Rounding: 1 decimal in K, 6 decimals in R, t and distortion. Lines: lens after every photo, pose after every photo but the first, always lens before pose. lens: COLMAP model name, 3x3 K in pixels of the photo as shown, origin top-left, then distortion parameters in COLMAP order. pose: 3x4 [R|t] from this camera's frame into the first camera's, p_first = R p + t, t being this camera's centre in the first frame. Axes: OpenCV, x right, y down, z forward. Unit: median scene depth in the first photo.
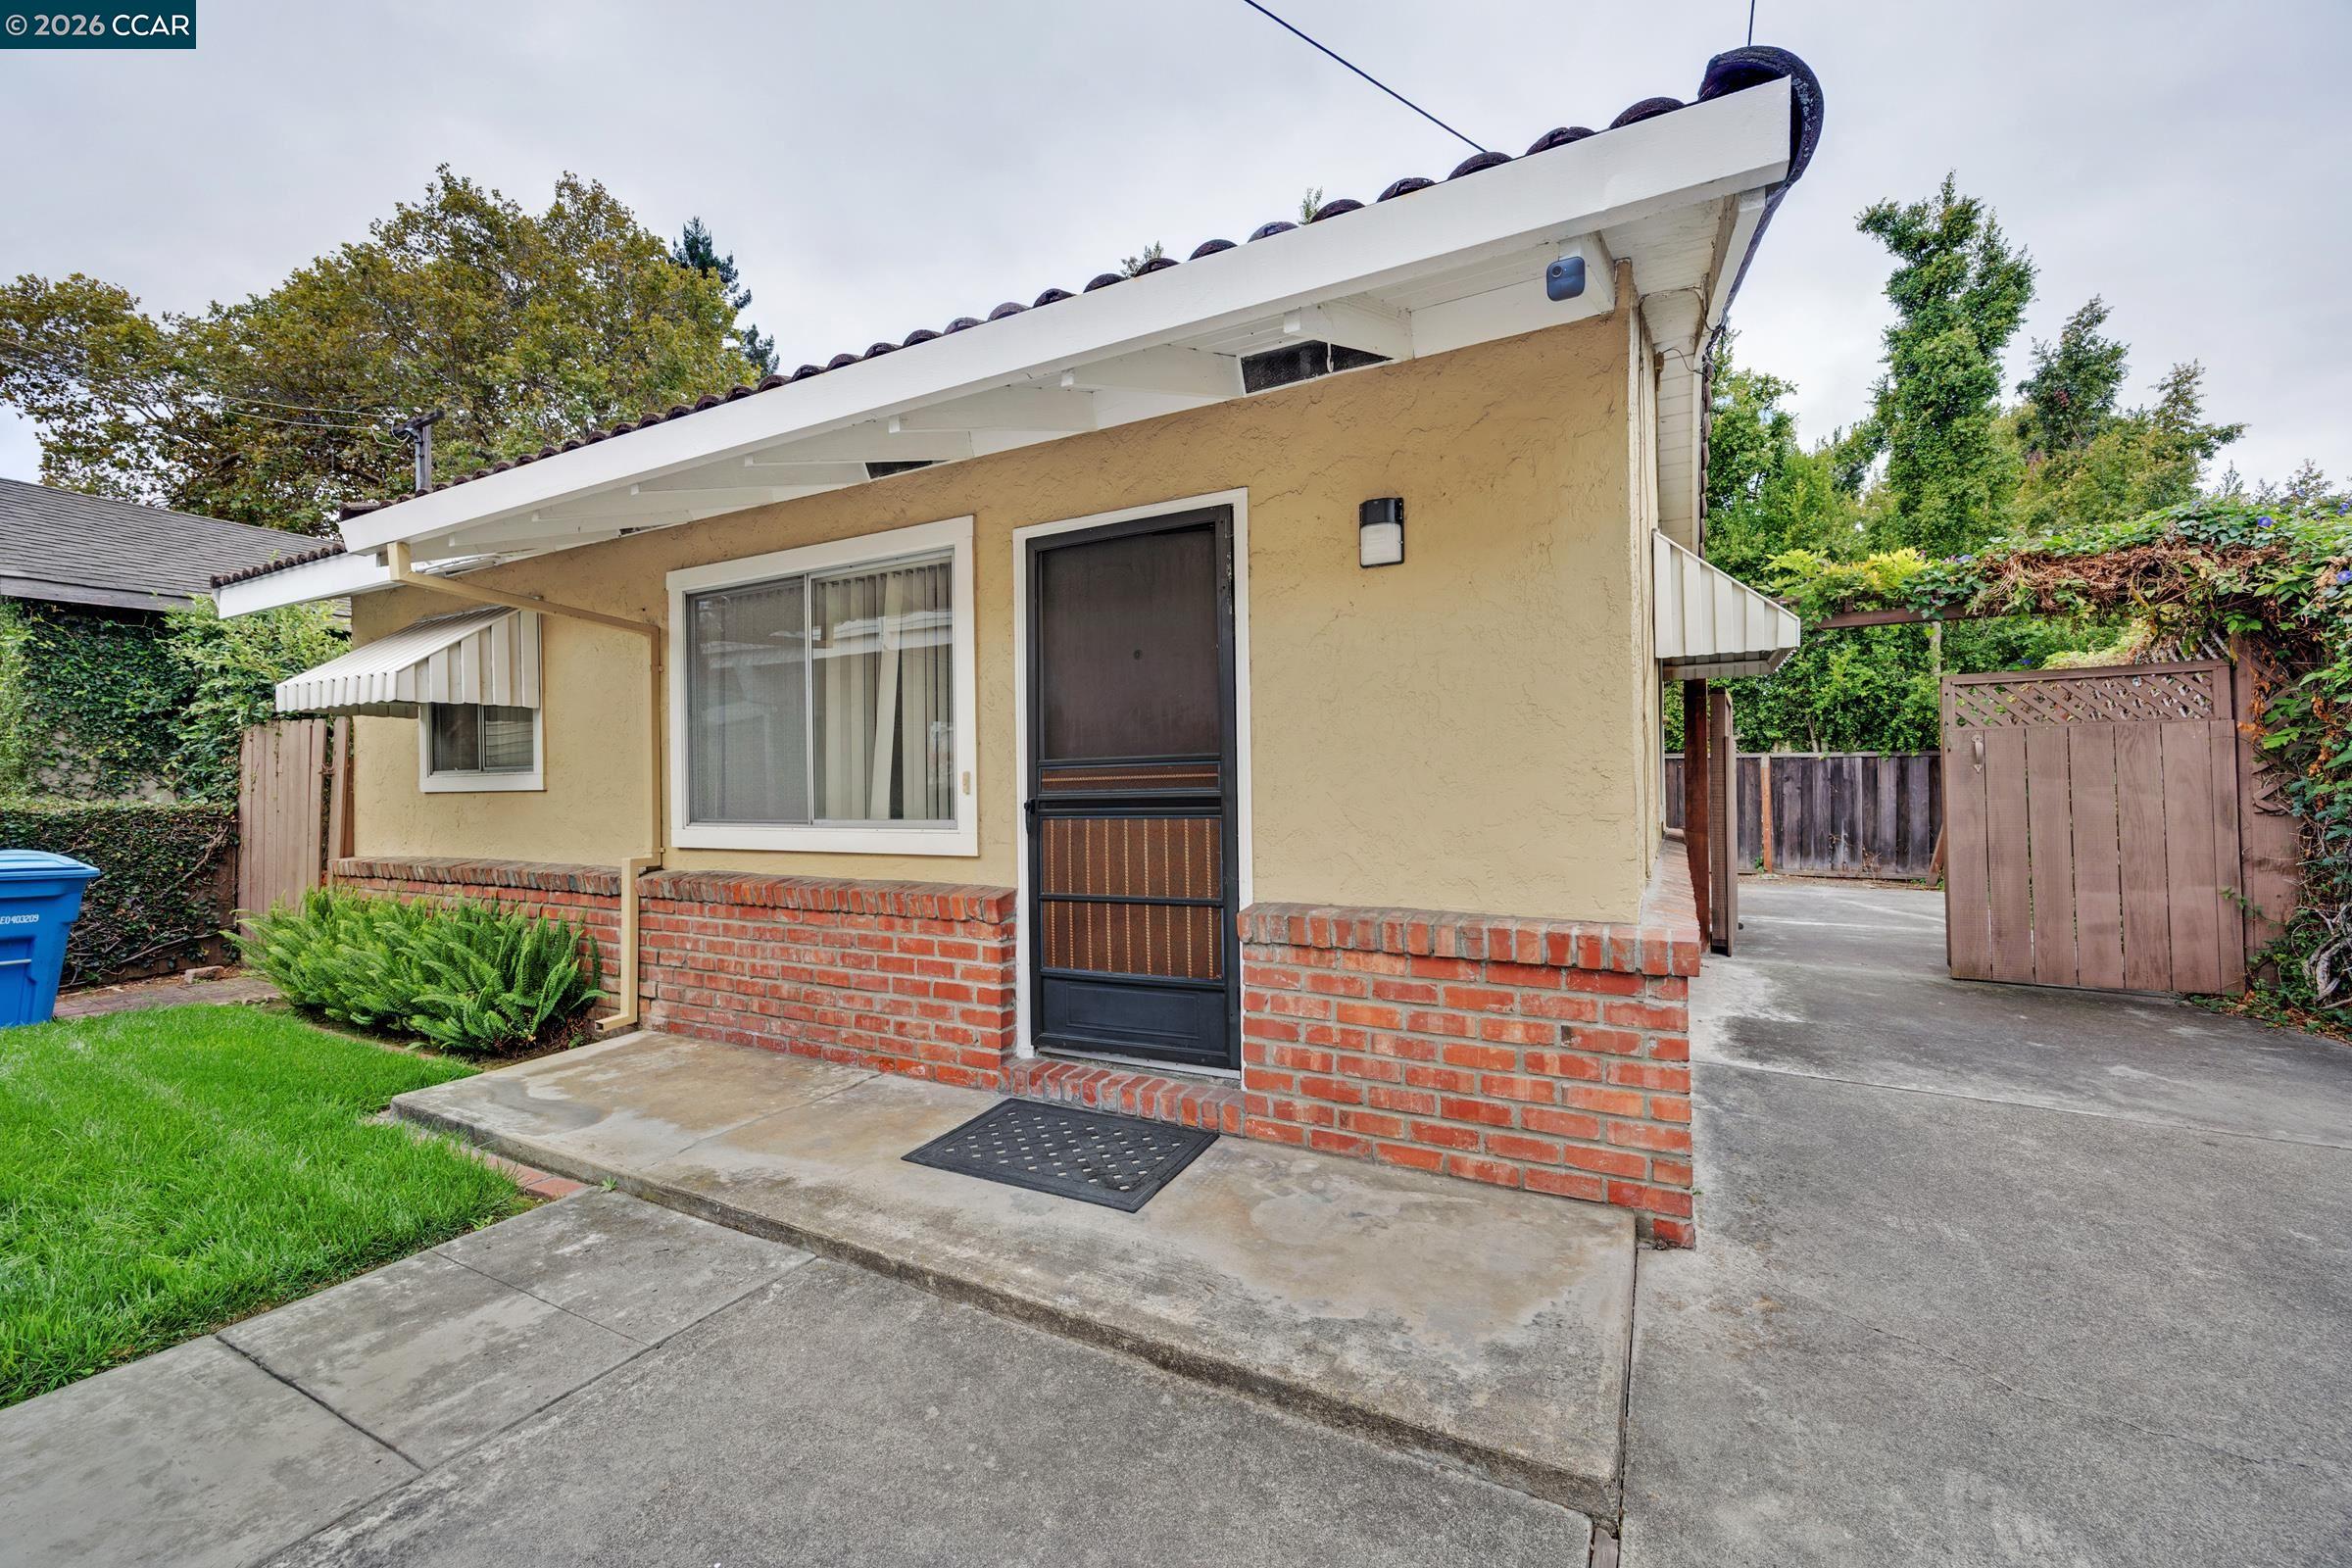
lens RADIAL K [[898.8, 0, 1186.4], [0, 898.8, 779.8], [0, 0, 1]] dist [-0.001124, -0.000085]
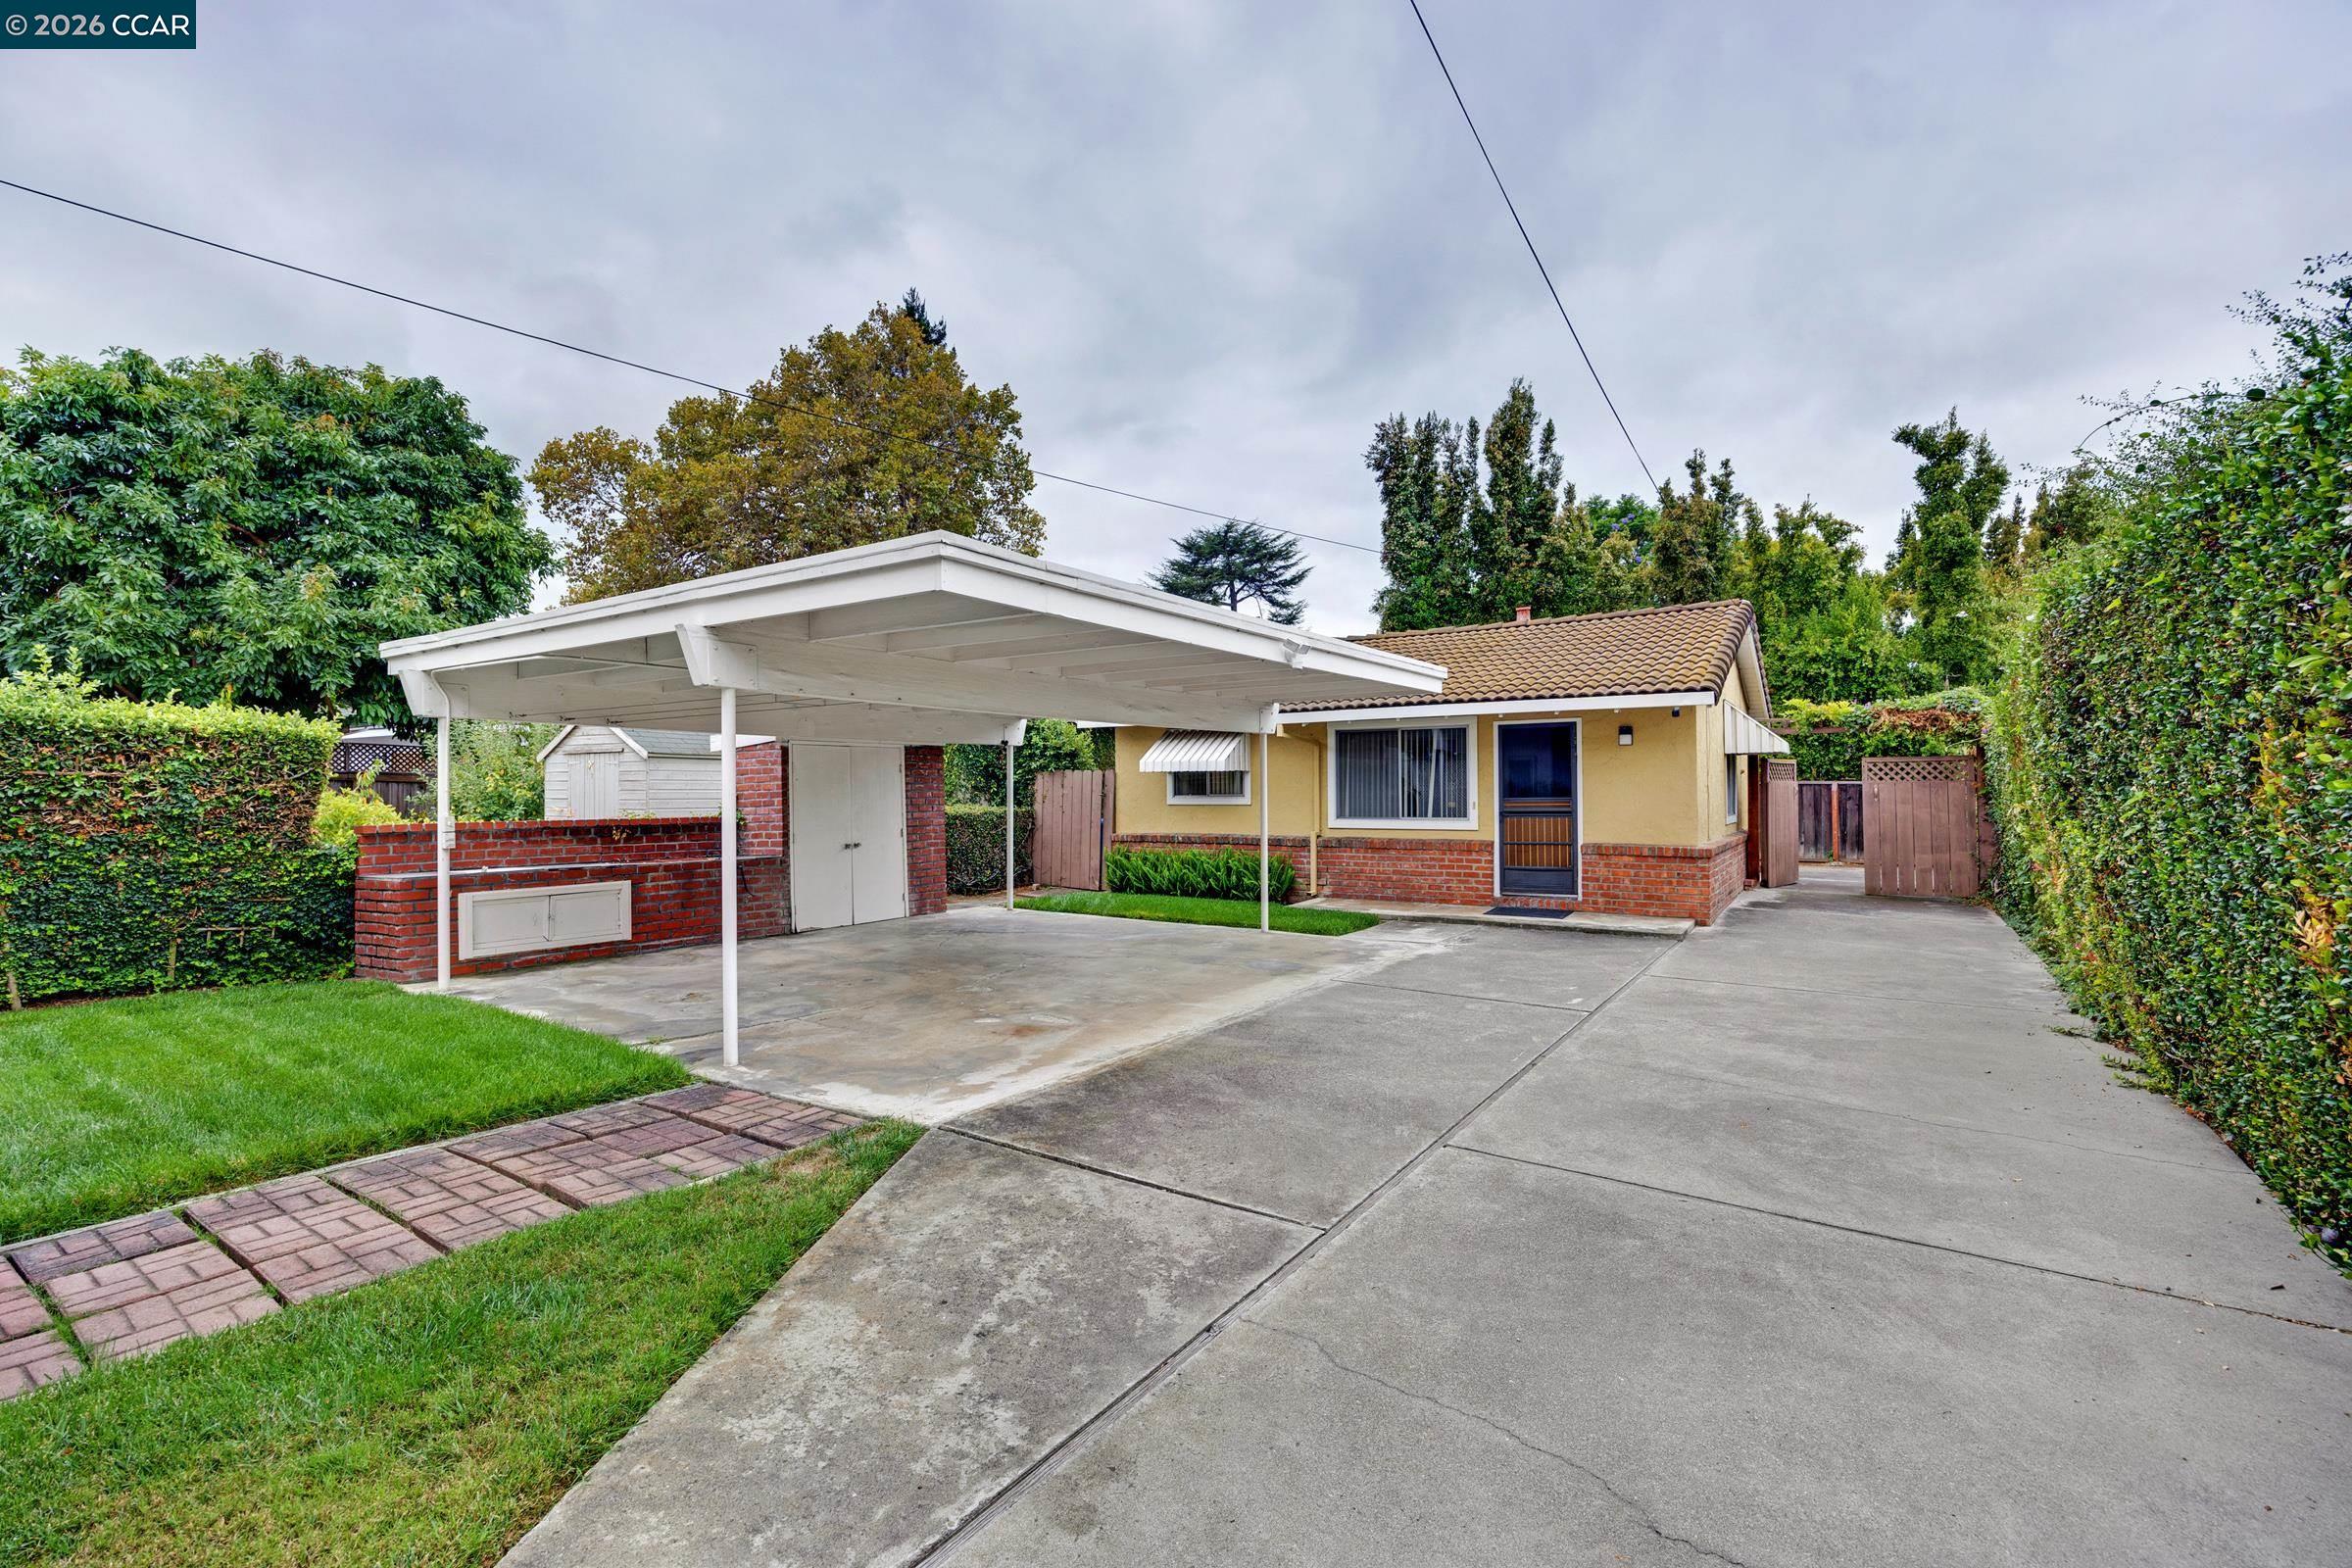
lens RADIAL K [[1023.3, 0, 1187.3], [0, 1023.3, 778.7], [0, 0, 1]] dist [-0.011774, -0.000244]
pose [[0.996643, 0.006405, -0.081614, -0.681928], [-0.006717, 0.999971, -0.003550, -0.049414], [0.081588, 0.004086, 0.996658, -1.825241]]
